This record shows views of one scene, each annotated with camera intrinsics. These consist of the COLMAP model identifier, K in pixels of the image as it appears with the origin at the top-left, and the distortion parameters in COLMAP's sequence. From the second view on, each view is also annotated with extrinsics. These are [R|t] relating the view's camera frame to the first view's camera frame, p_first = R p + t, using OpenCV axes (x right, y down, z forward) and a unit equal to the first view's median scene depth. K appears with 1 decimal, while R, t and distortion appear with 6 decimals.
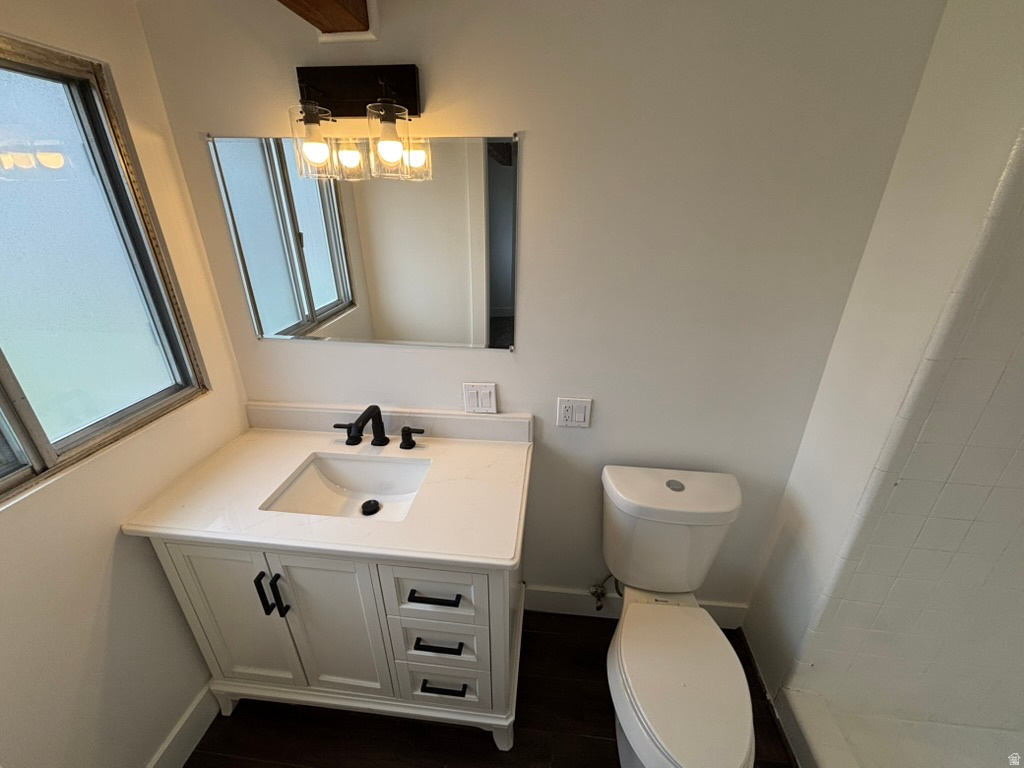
lens RADIAL K [[413.2, 0, 511.9], [0, 413.2, 383.9], [0, 0, 1]] dist [-0.004498, 0.000463]
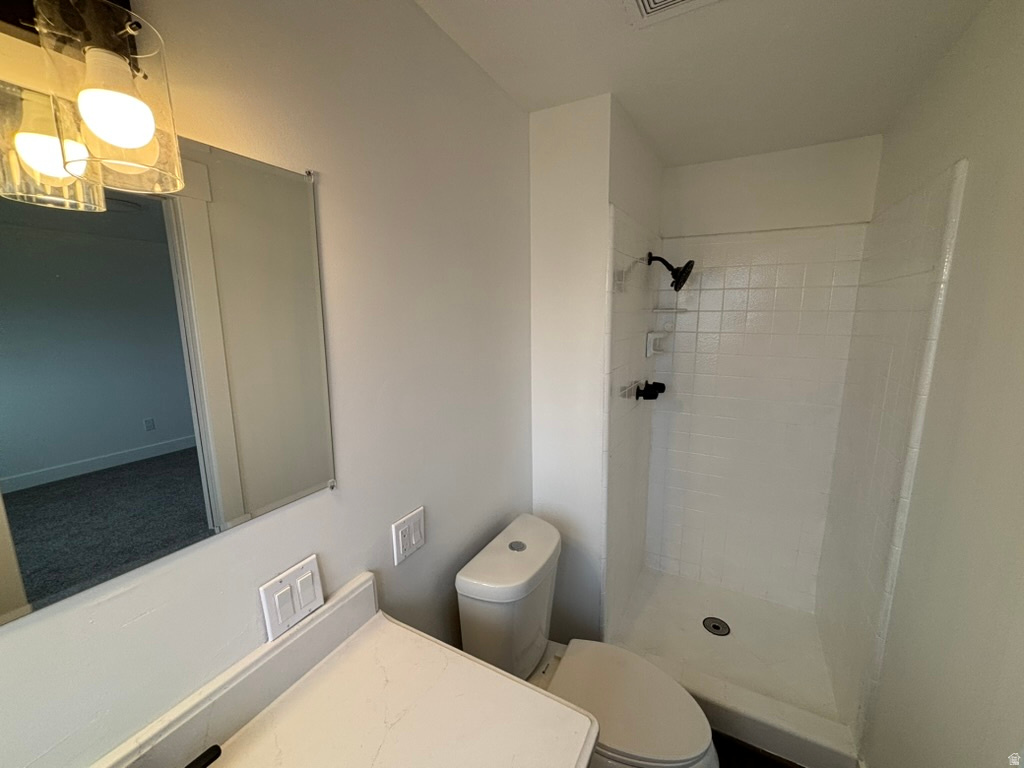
lens RADIAL K [[413.2, 0, 512.3], [0, 413.2, 381.7], [0, 0, 1]] dist [-0.004498, 0.000463]
pose [[0.378566, -0.161139, 0.911439, -0.428473], [0.390838, 0.920460, 0.000399, -0.117402], [-0.839007, 0.356074, 0.411434, 0.433904]]
